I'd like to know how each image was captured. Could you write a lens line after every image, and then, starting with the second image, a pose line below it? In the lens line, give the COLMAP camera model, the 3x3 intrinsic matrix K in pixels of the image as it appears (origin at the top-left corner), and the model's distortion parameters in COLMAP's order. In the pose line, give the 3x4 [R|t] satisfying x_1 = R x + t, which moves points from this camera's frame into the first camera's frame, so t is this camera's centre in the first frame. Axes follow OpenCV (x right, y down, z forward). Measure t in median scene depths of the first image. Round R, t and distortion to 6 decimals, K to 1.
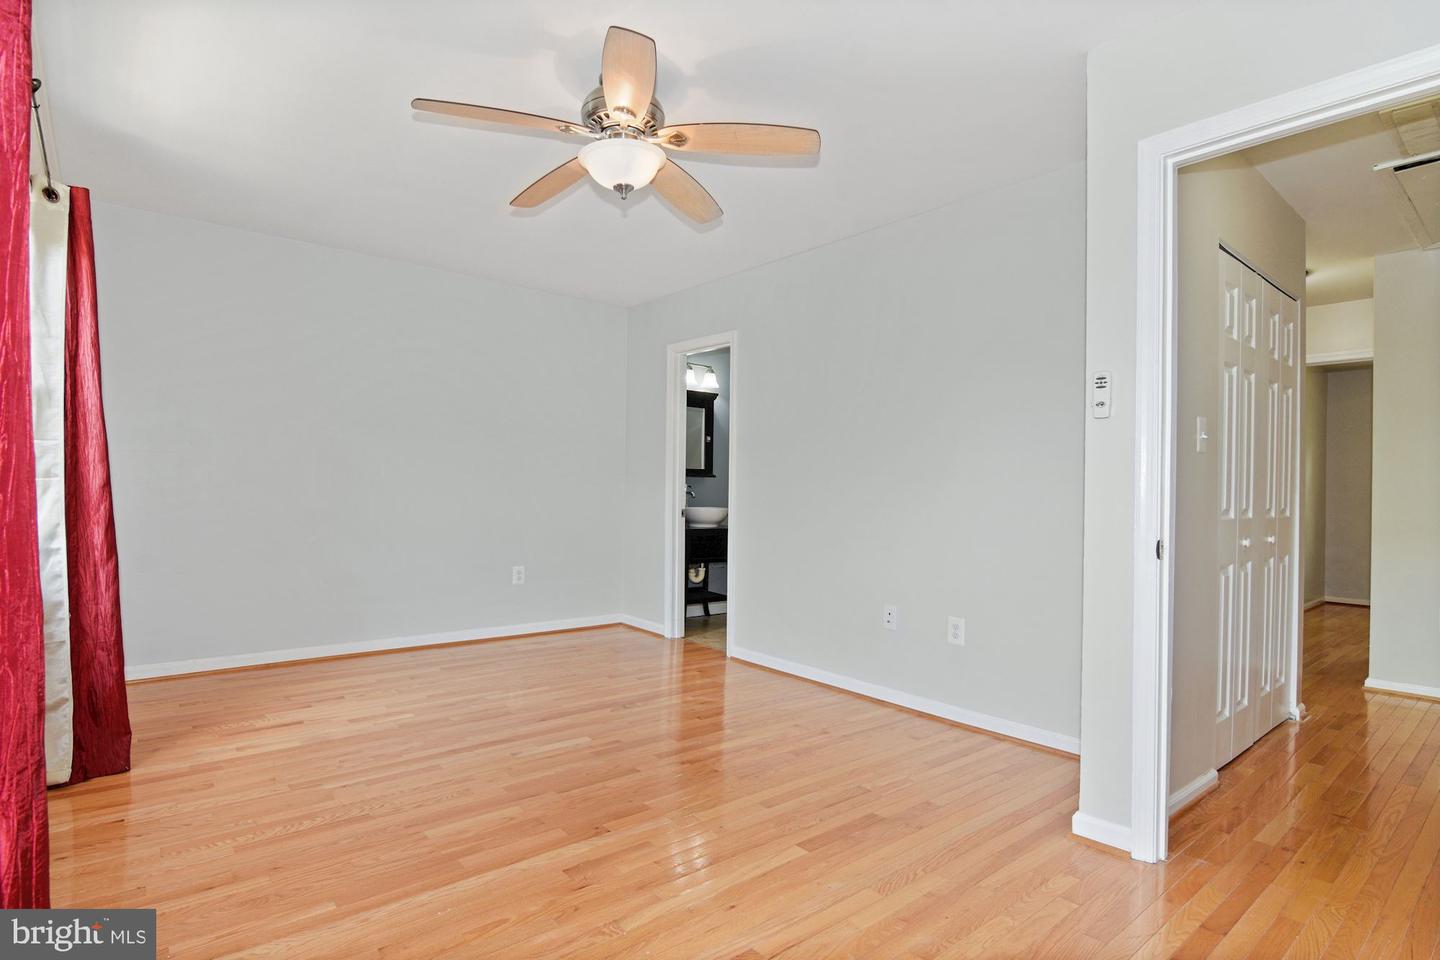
lens RADIAL K [[736.4, 0, 743.5], [0, 736.4, 496.7], [0, 0, 1]] dist [-0.025090, -0.000923]
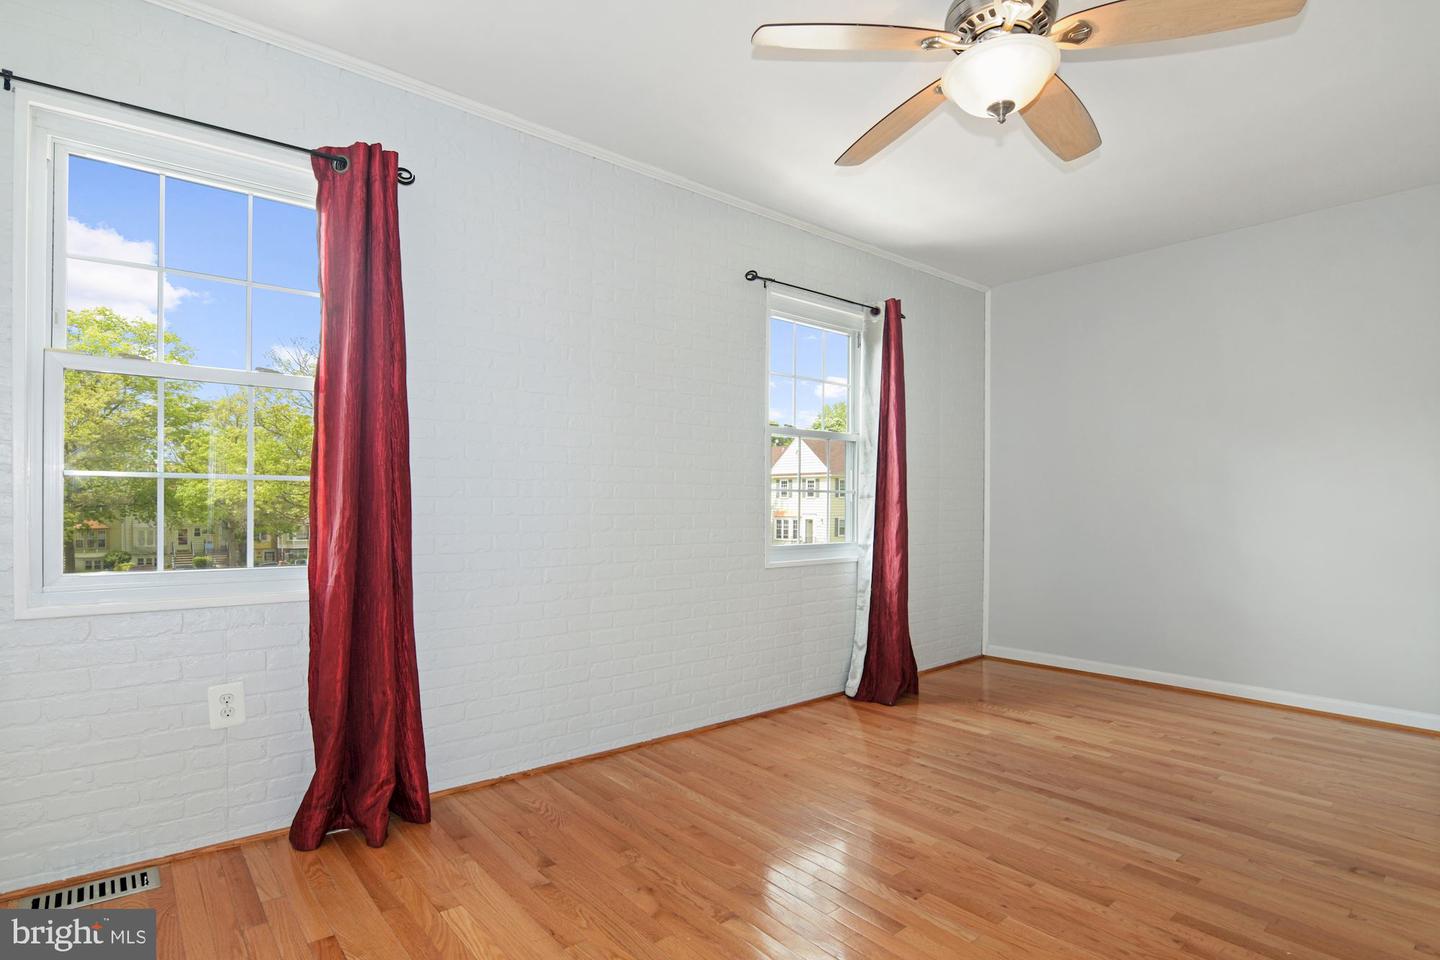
lens RADIAL K [[744.3, 0, 701.0], [0, 744.3, 503.3], [0, 0, 1]] dist [-0.021443, -0.001320]
pose [[-0.034654, -0.009431, -0.999355, 0.515690], [-0.012815, 0.999877, -0.008992, 0.004059], [0.999317, 0.012495, -0.034770, 0.575443]]
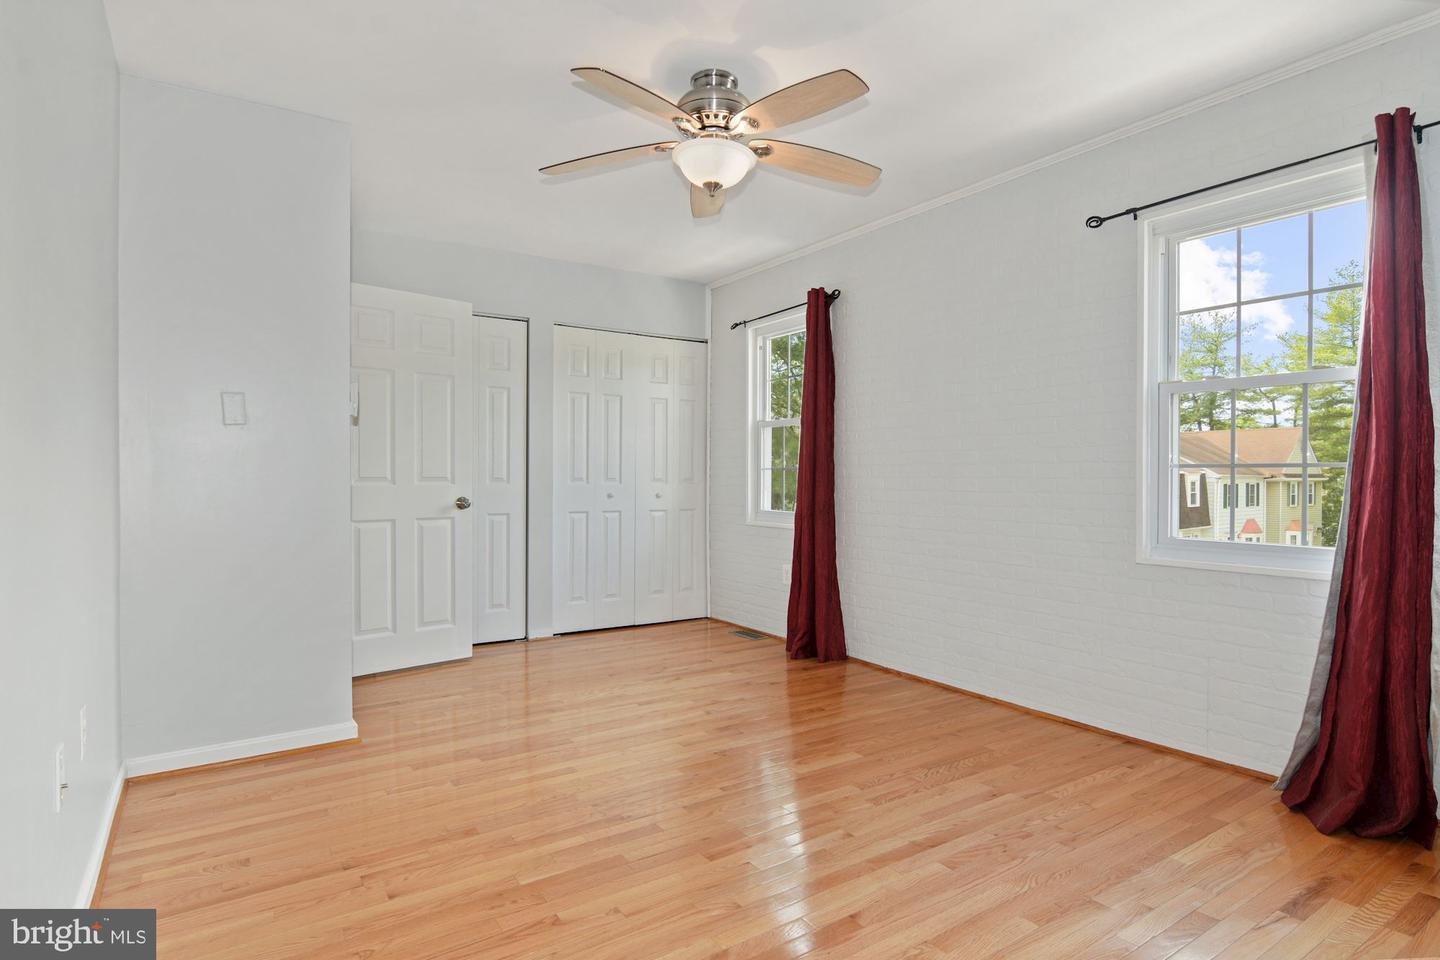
lens RADIAL K [[761.8, 0, 720.0], [0, 761.8, 480.0], [0, 0, 1]] dist [-0.016798, -0.000792]
pose [[-0.990097, -0.019905, 0.138969, -0.269138], [-0.018027, 0.999729, 0.014755, -0.016241], [-0.139225, 0.012104, -0.990187, 1.682320]]
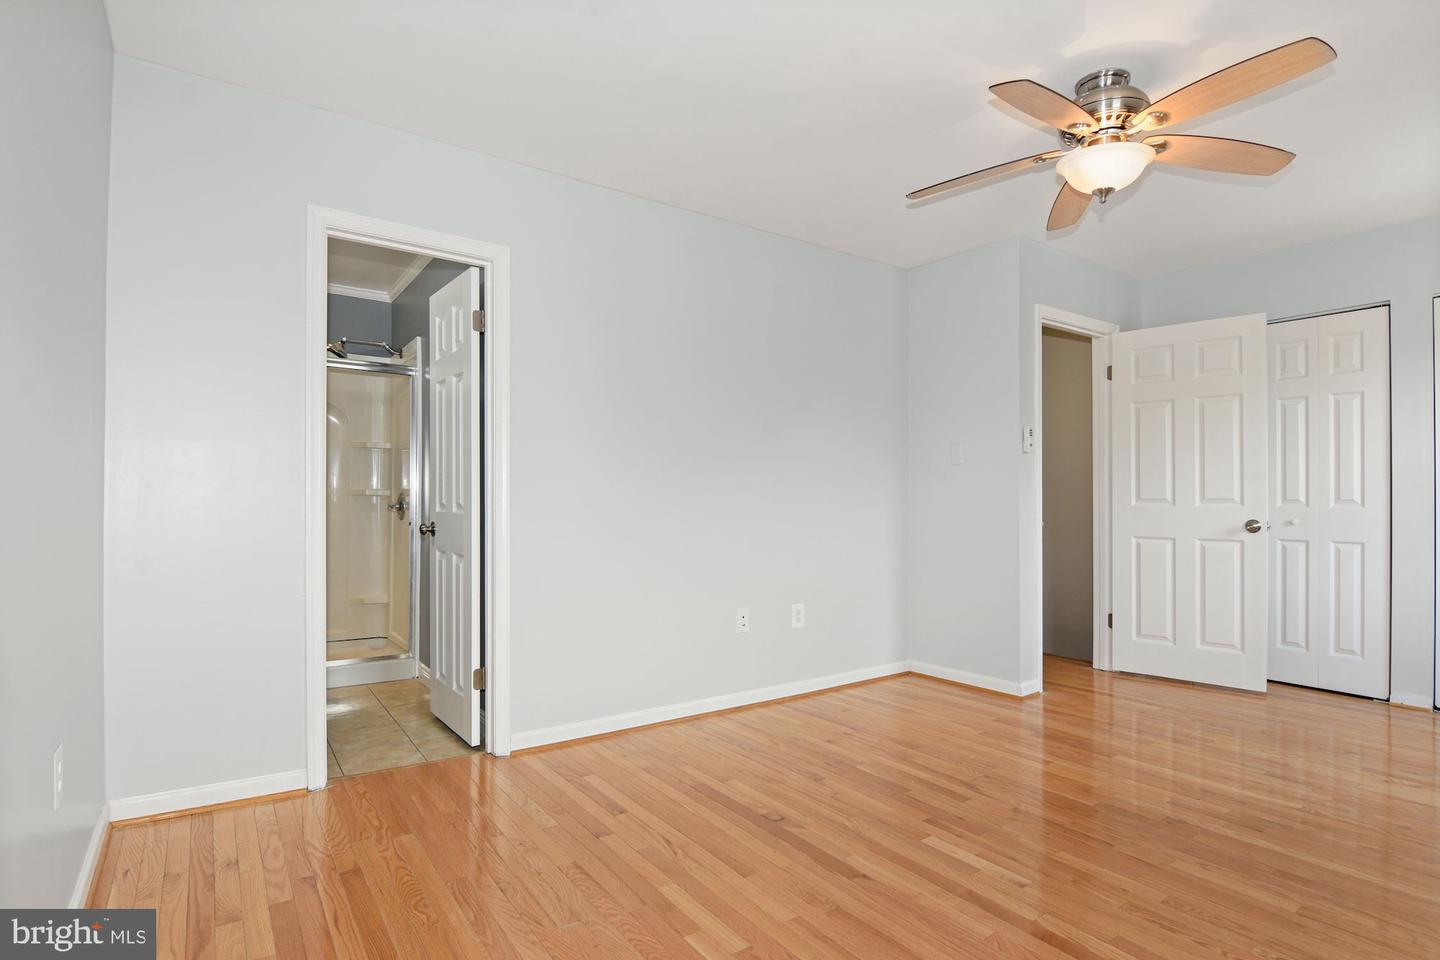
lens RADIAL K [[726.0, 0, 720.0], [0, 726.0, 480.0], [0, 0, 1]] dist [-0.020799, -0.001867]
pose [[0.102806, 0.000698, 0.994701, -0.964319], [0.005940, 0.999981, -0.001316, -0.029585], [-0.994684, 0.006043, 0.102800, 1.148202]]
